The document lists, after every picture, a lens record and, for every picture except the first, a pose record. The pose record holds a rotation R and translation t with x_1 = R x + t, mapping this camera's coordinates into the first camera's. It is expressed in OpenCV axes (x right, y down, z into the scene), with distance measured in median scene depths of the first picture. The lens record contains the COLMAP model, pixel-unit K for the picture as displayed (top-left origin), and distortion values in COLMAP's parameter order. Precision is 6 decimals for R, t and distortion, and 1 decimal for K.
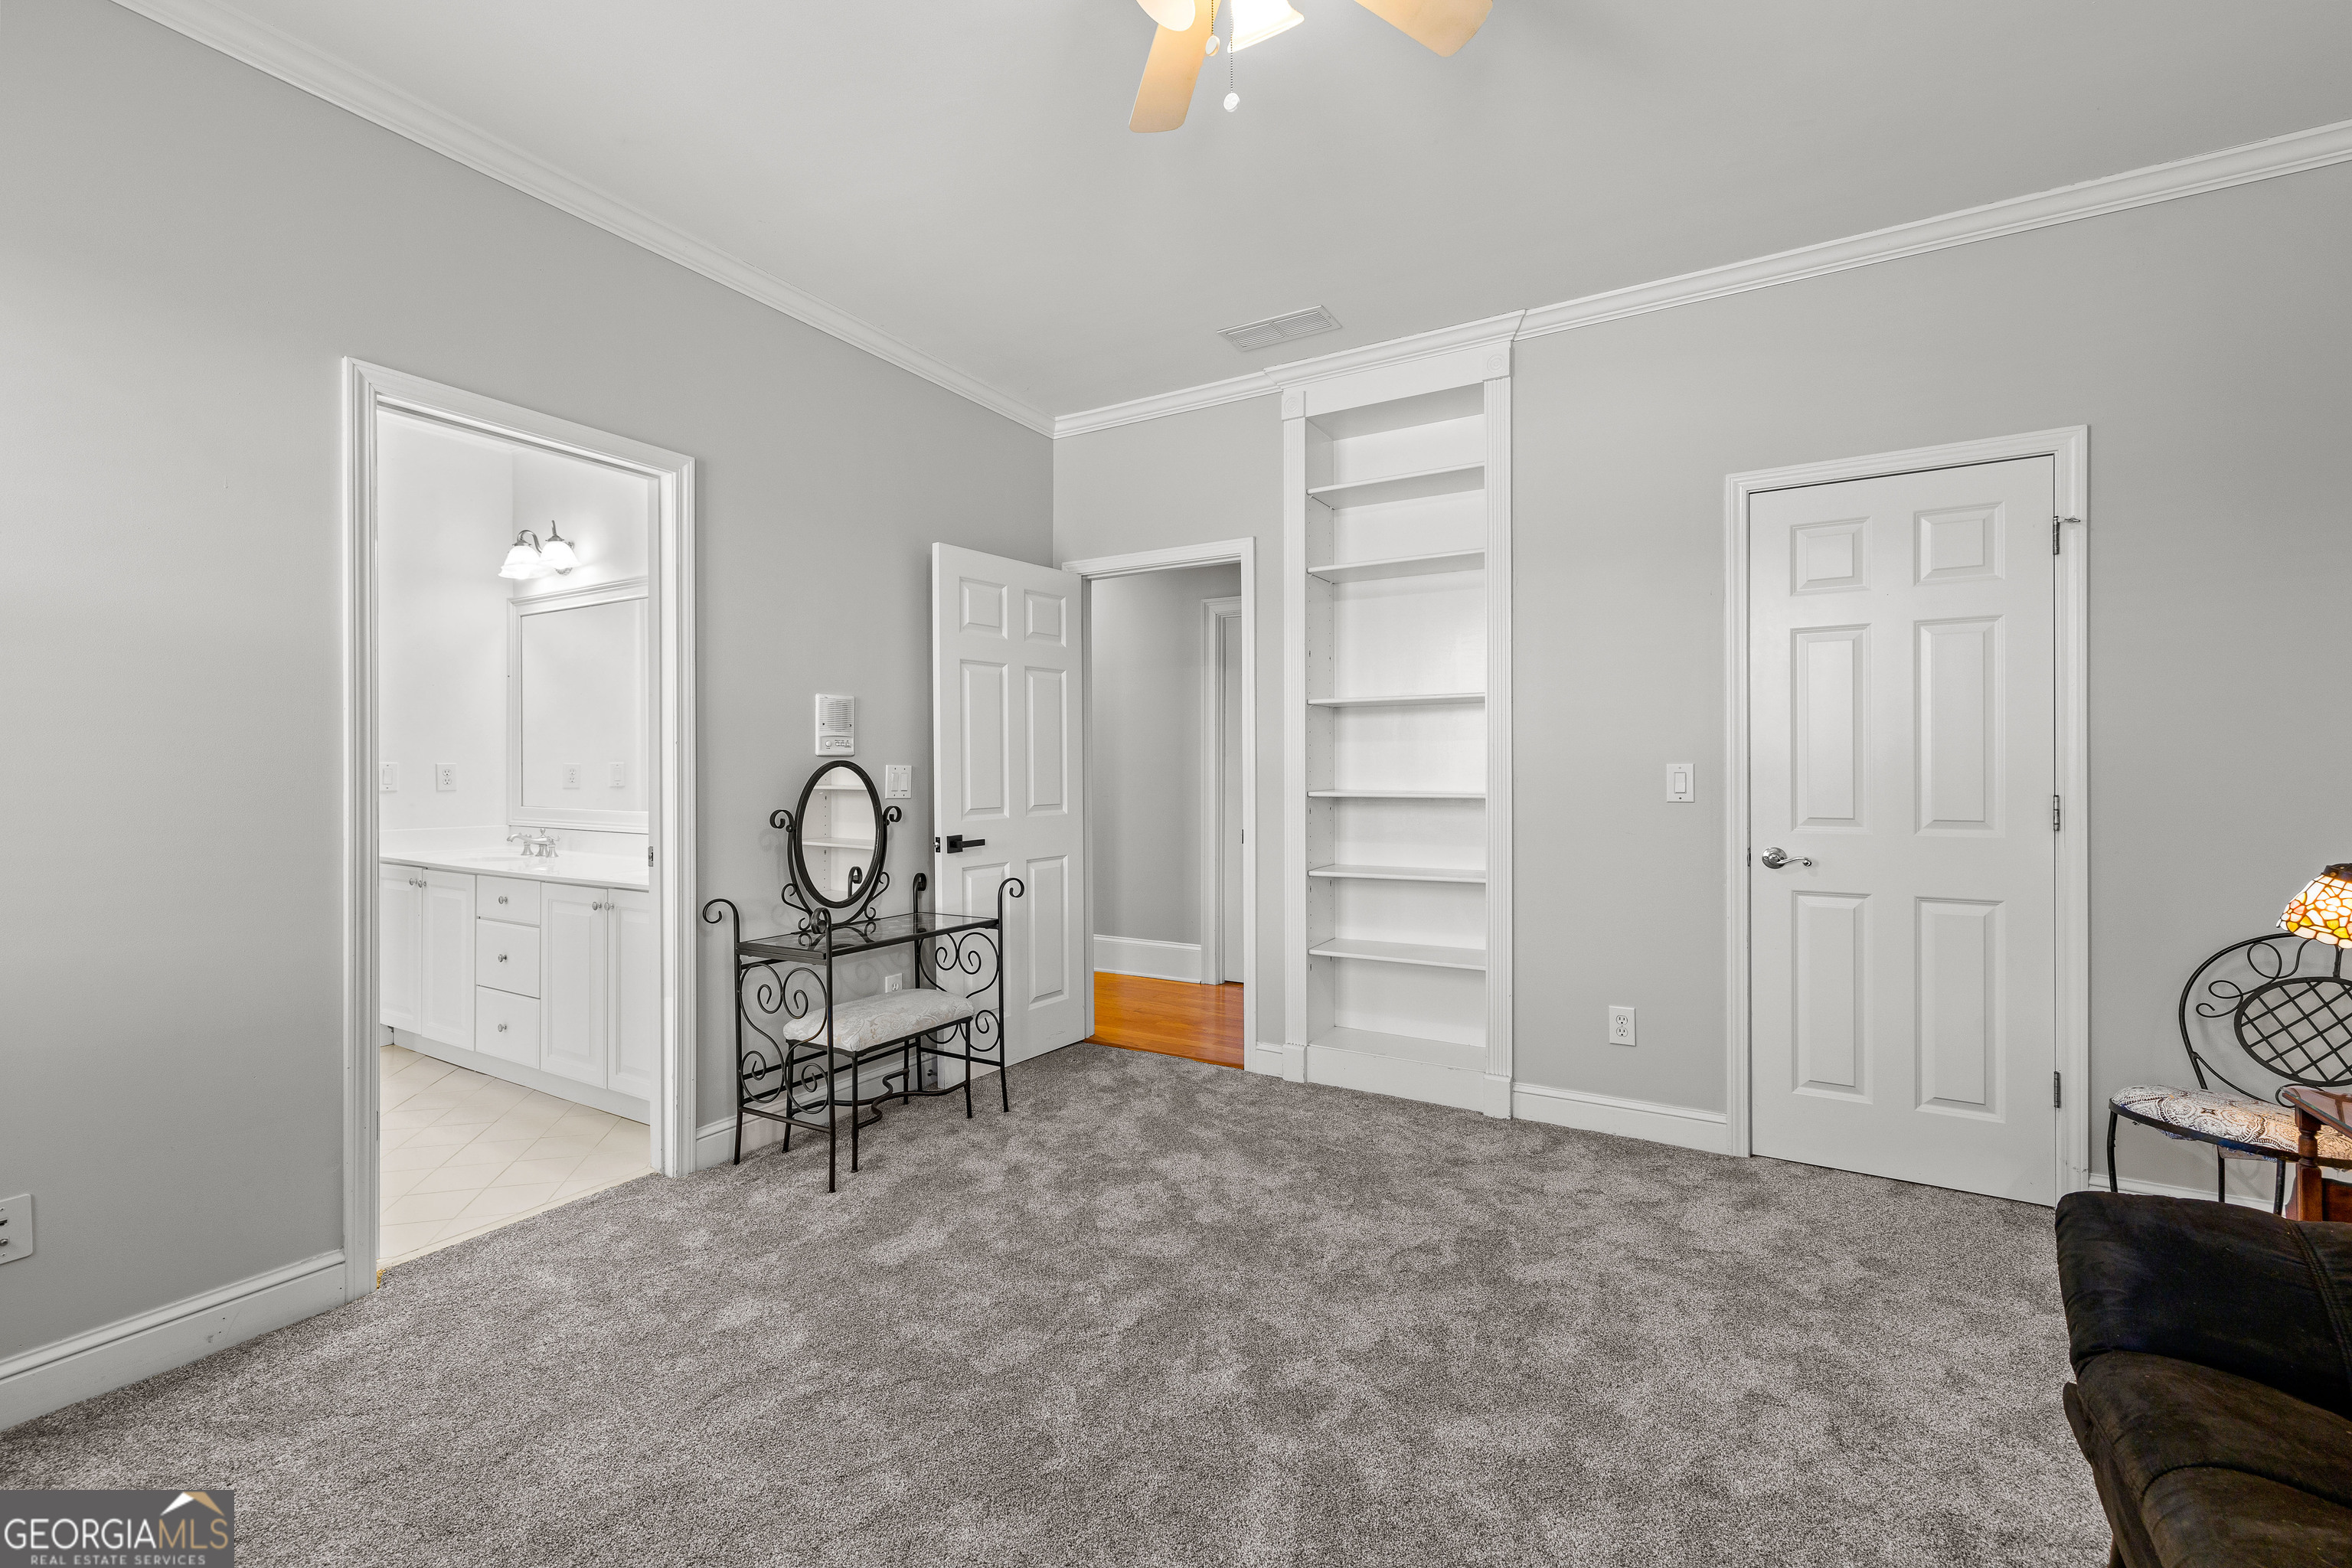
lens RADIAL K [[998.7, 0, 1176.7], [0, 998.7, 778.6], [0, 0, 1]] dist [0.001188, 0.000394]
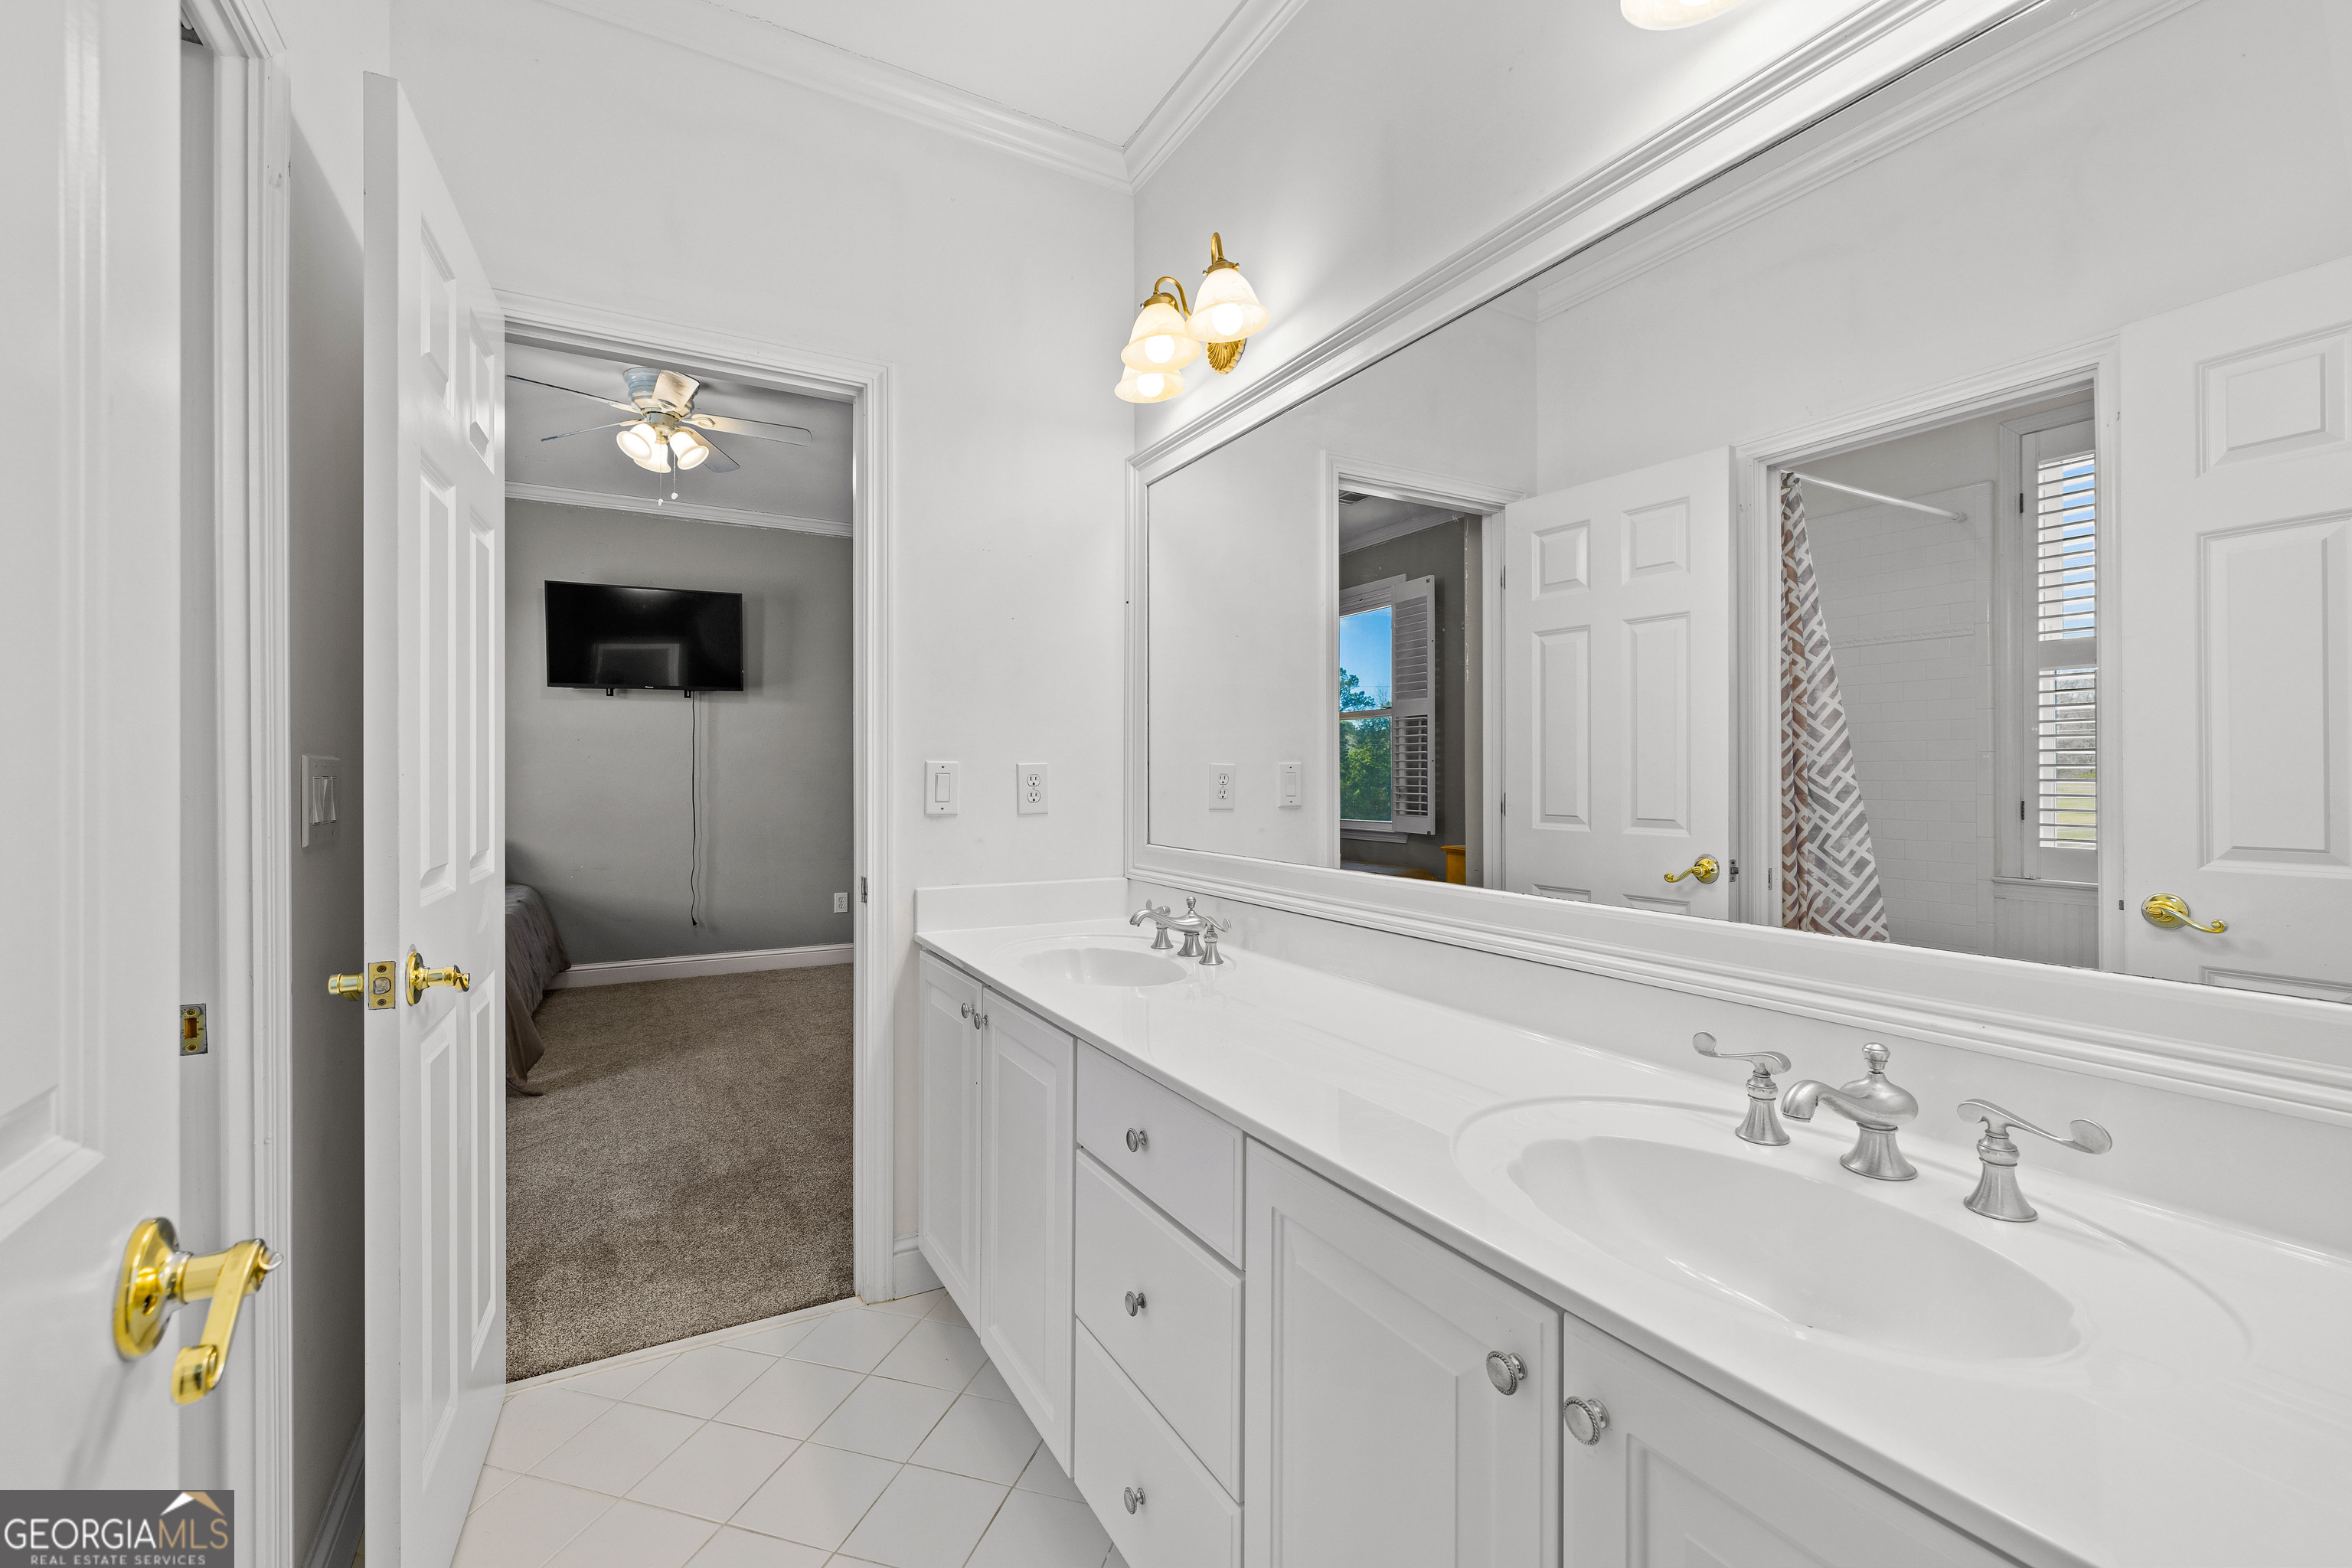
lens RADIAL K [[998.7, 0, 1176.7], [0, 998.7, 778.6], [0, 0, 1]] dist [0.001188, 0.000394]
pose [[0.870128, -0.000852, -0.492825, -0.407616], [-0.001999, 0.999984, -0.005259, -0.004720], [0.492822, 0.005561, 0.870113, 0.584141]]
